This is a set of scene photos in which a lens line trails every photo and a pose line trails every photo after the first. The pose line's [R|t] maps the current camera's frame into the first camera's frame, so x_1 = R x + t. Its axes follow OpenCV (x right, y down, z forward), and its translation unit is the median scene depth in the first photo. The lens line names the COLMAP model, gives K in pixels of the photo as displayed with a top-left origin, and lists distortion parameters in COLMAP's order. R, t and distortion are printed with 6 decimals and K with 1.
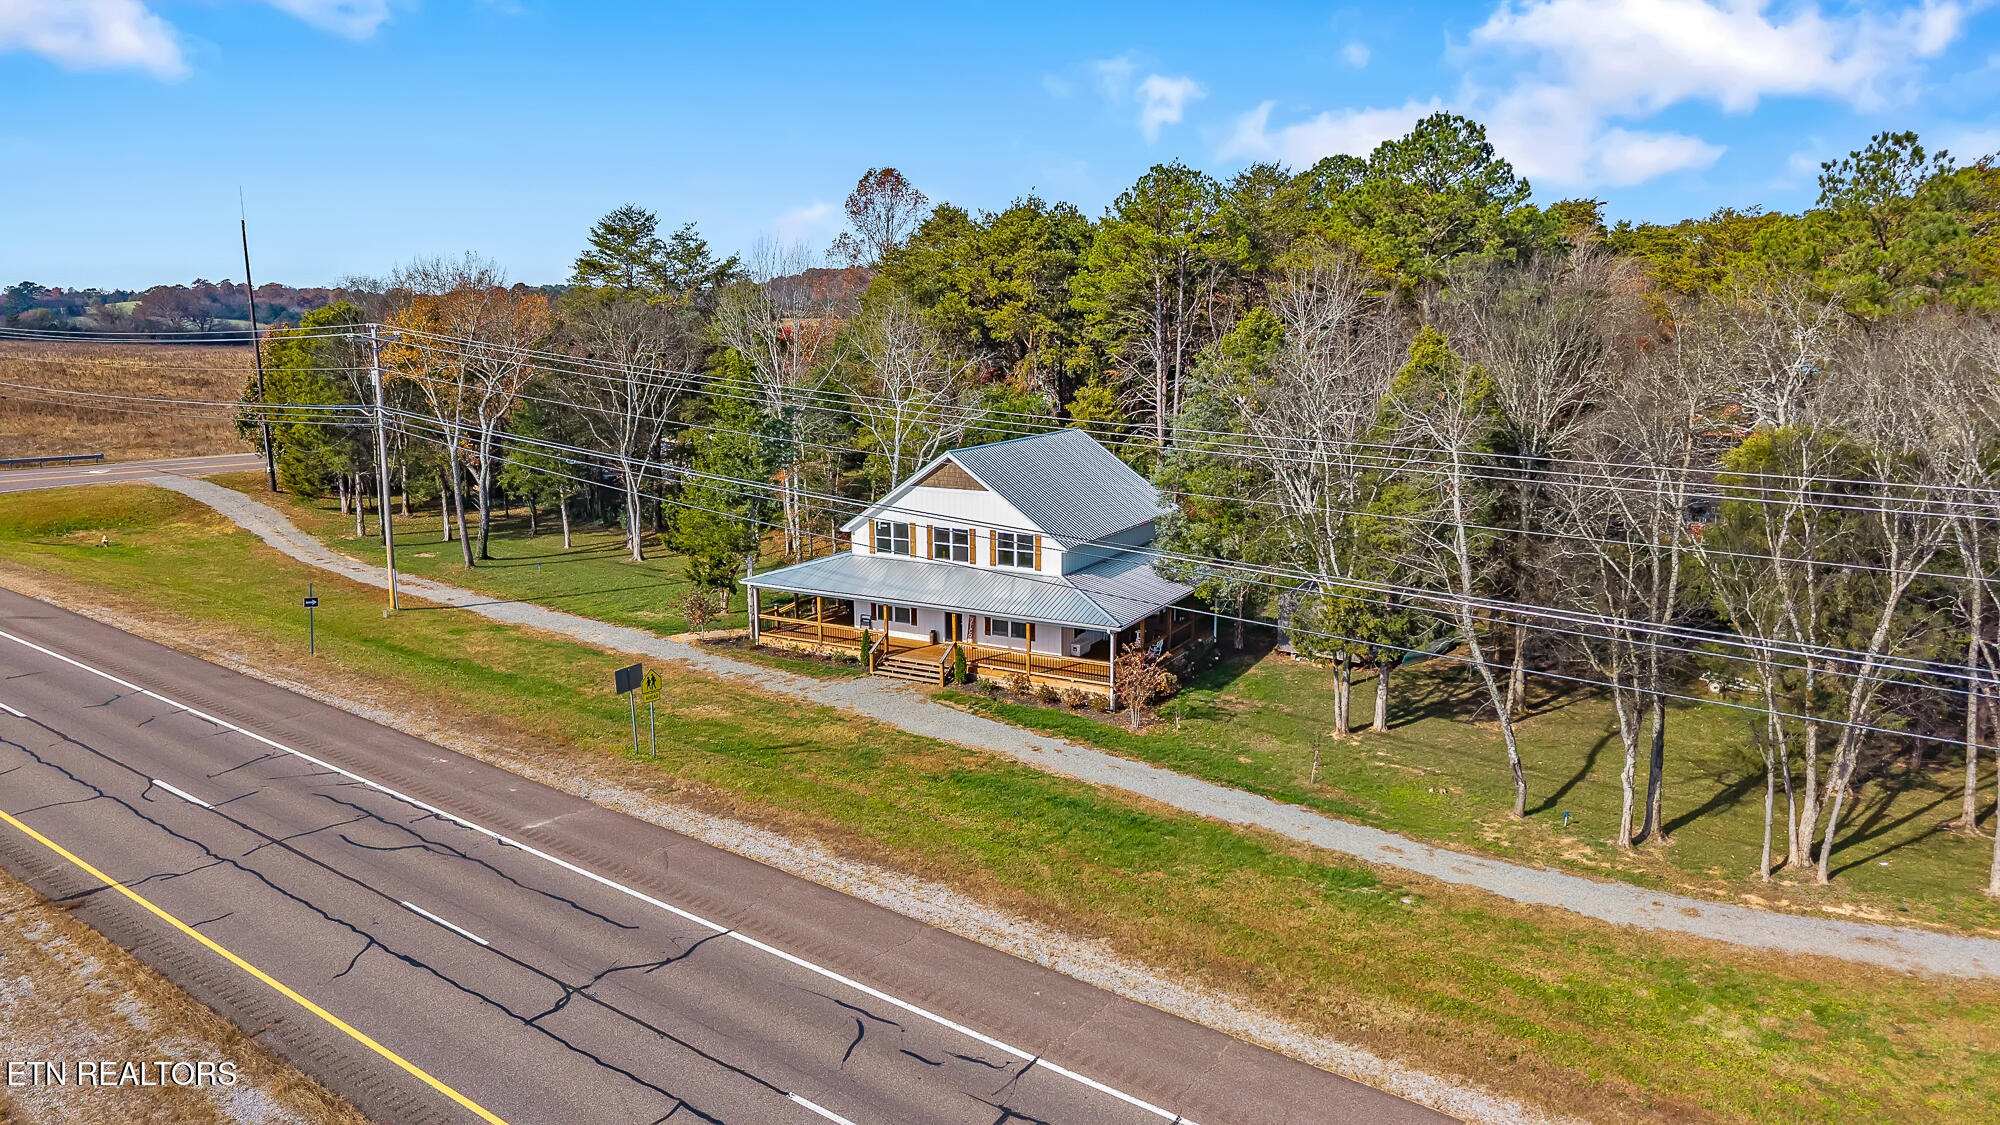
lens RADIAL K [[1350.5, 0, 1000.0], [0, 1350.5, 562.5], [0, 0, 1]] dist [0.022555, -0.002879]
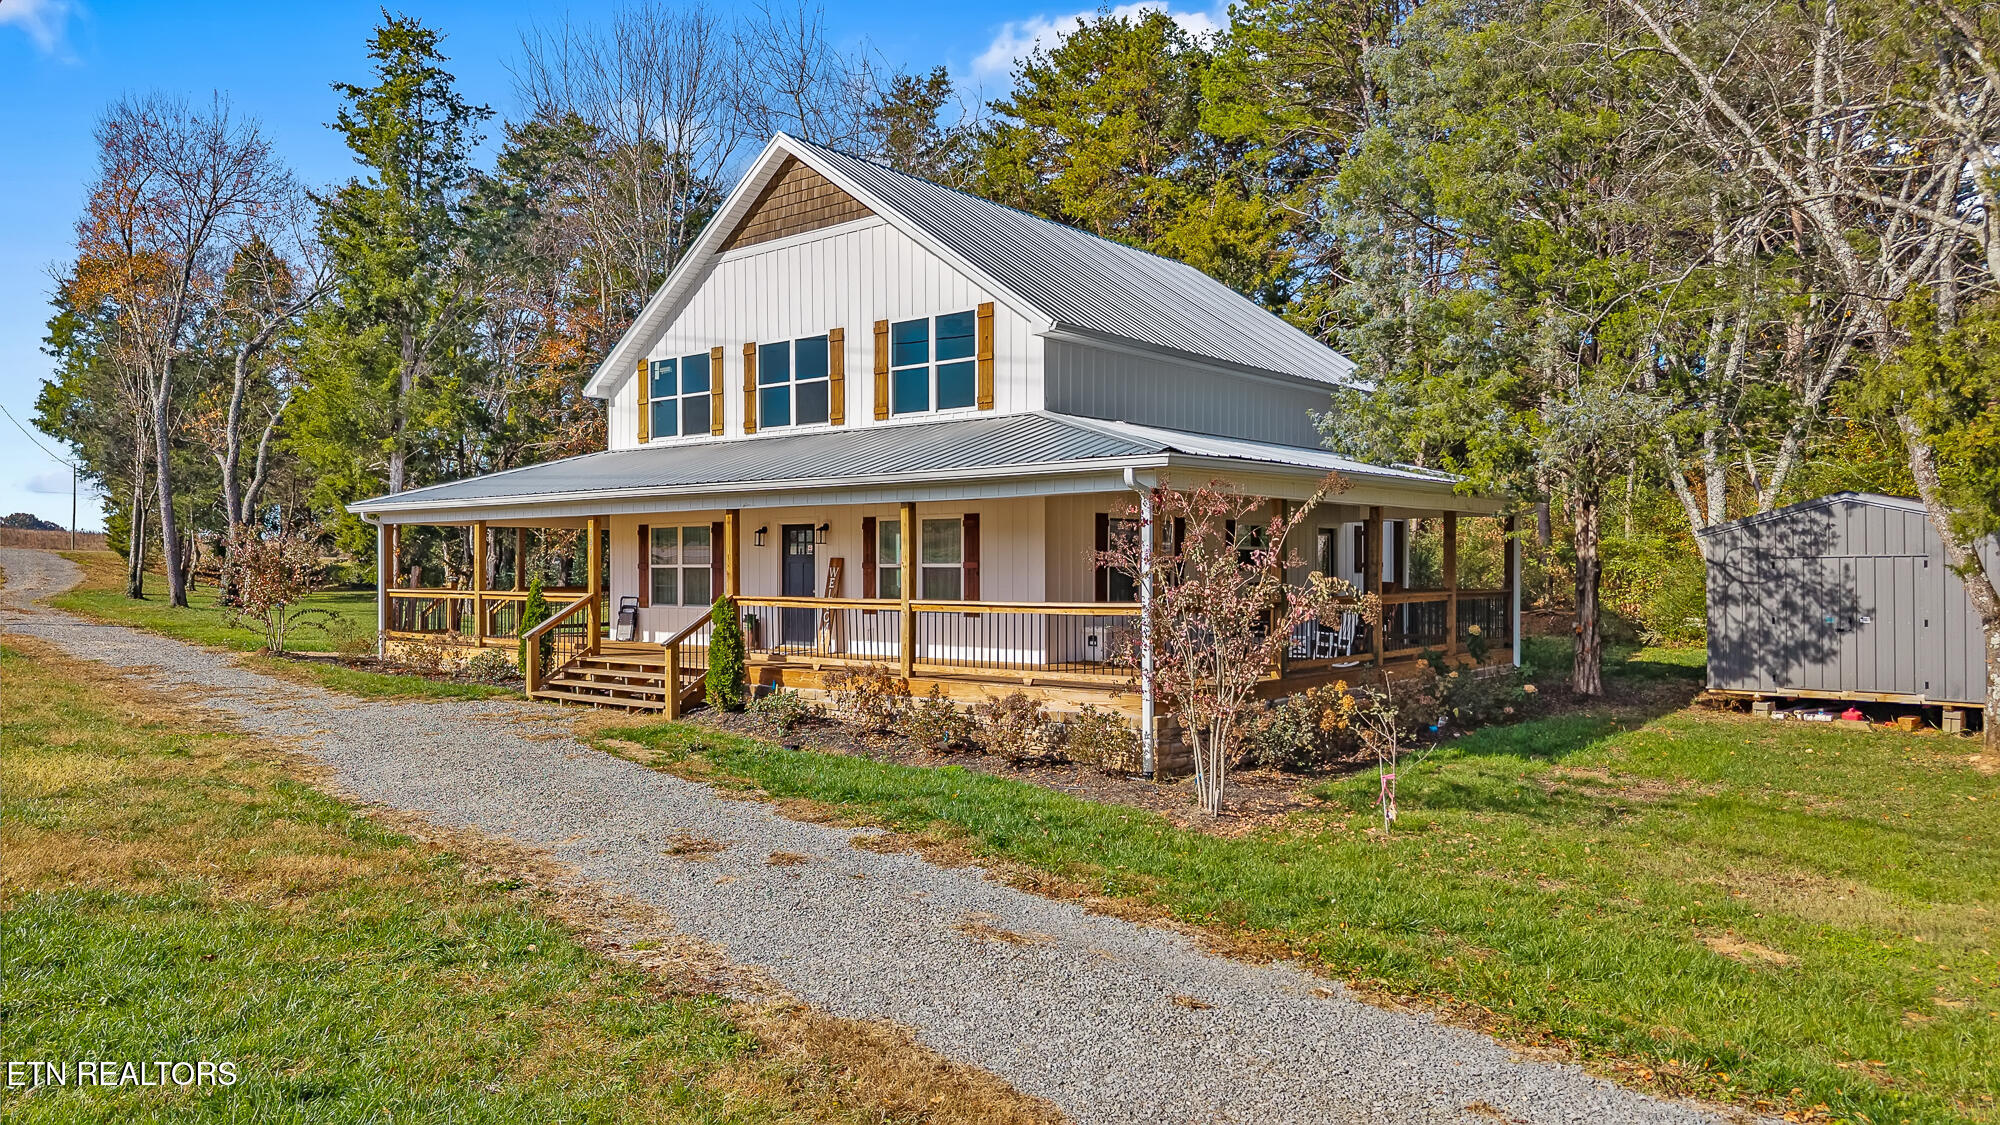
lens RADIAL K [[1341.9, 0, 1000.0], [0, 1341.9, 562.5], [0, 0, 1]] dist [0.015432, -0.001893]
pose [[0.982145, 0.002219, -0.188111, 0.094703], [-0.040030, 0.979497, -0.197443, 0.110415], [0.183816, 0.201448, 0.962097, 0.651674]]
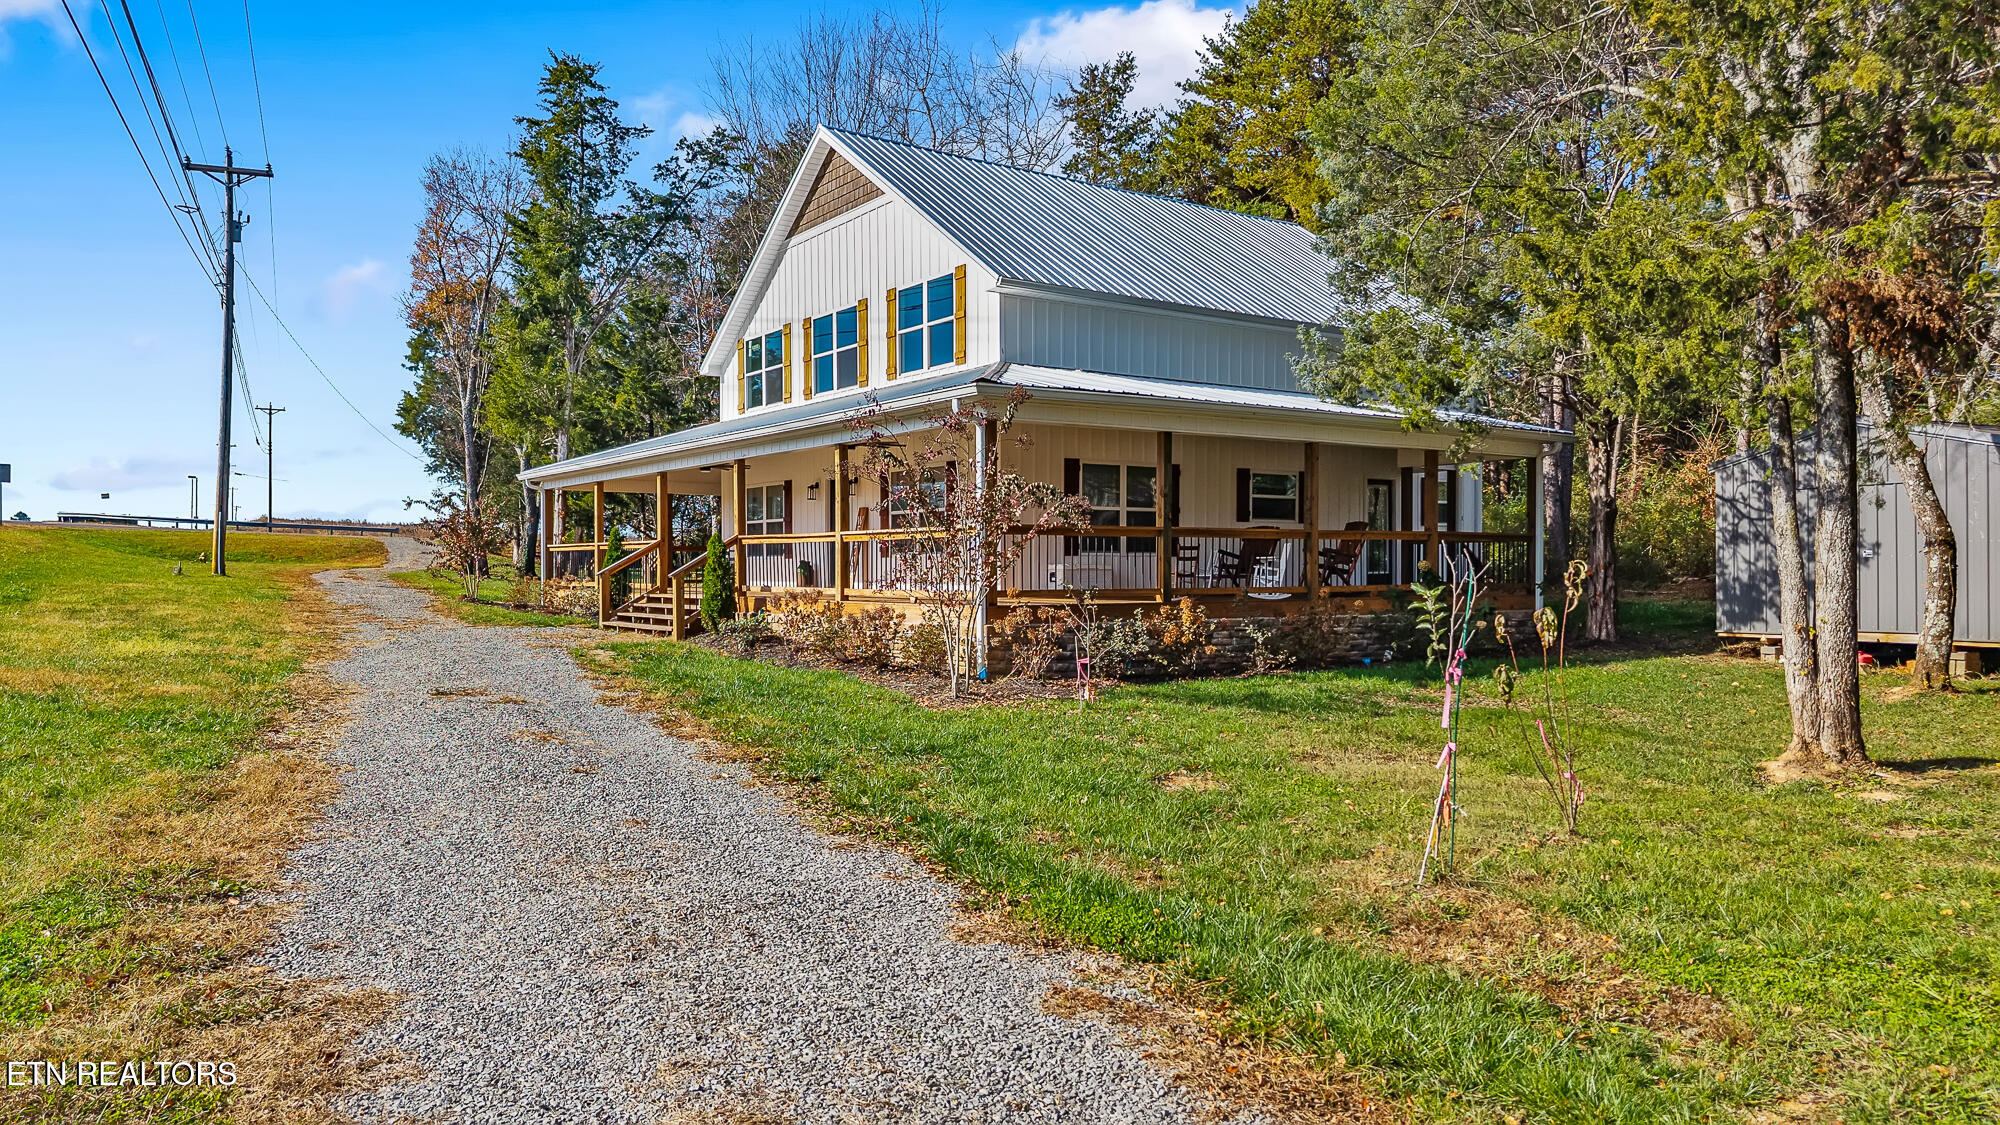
lens RADIAL K [[1350.5, 0, 1000.0], [0, 1350.5, 562.5], [0, 0, 1]] dist [0.022555, -0.002879]
pose [[0.897682, 0.001821, -0.440641, 0.199853], [-0.091020, 0.979192, -0.181381, 0.125091], [0.431141, 0.202929, 0.879168, 0.659632]]
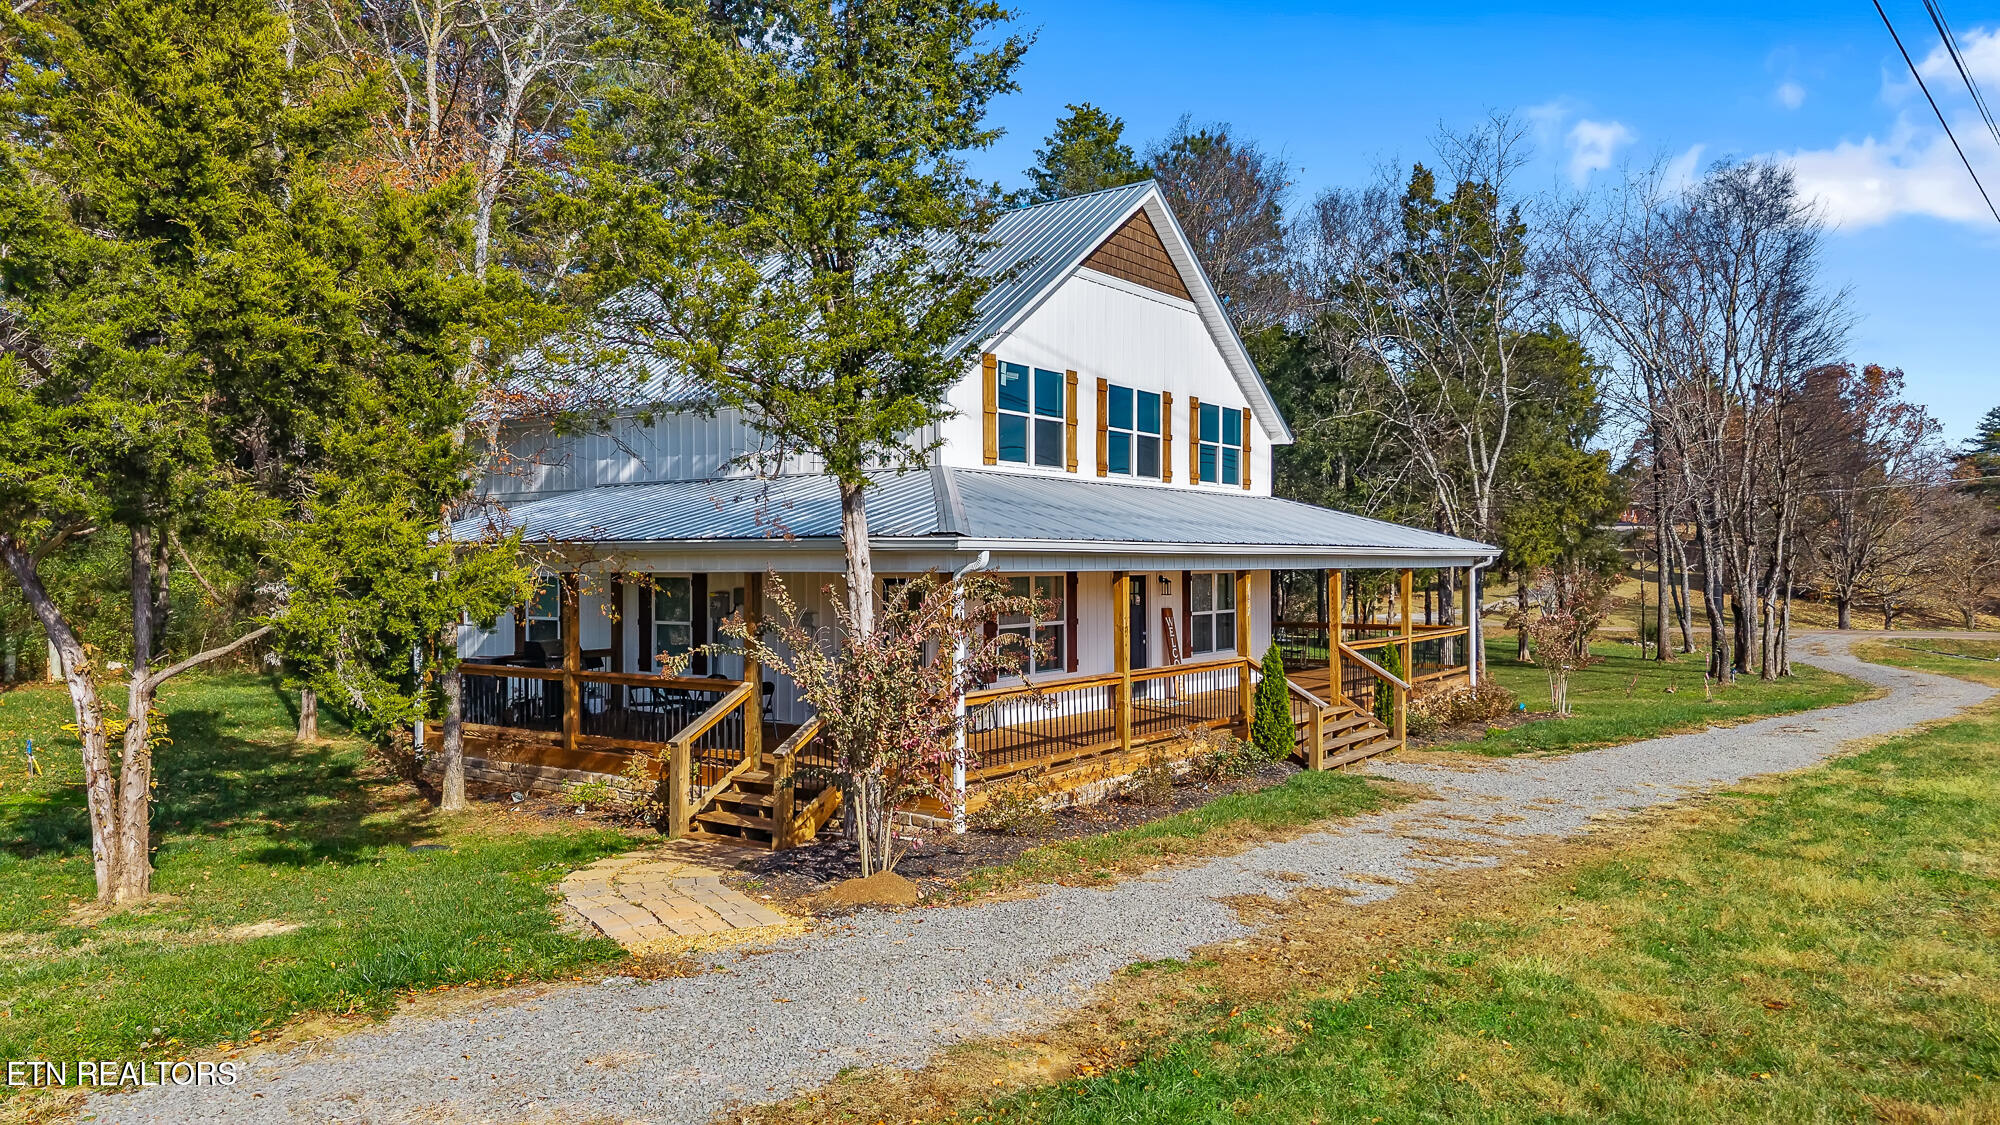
lens RADIAL K [[1350.5, 0, 1000.0], [0, 1350.5, 562.5], [0, 0, 1]] dist [0.022555, -0.002879]
pose [[0.114805, 0.005084, 0.993375, -0.417455], [0.203690, 0.978619, -0.028549, 0.025543], [-0.972281, 0.205618, 0.111315, 1.002093]]
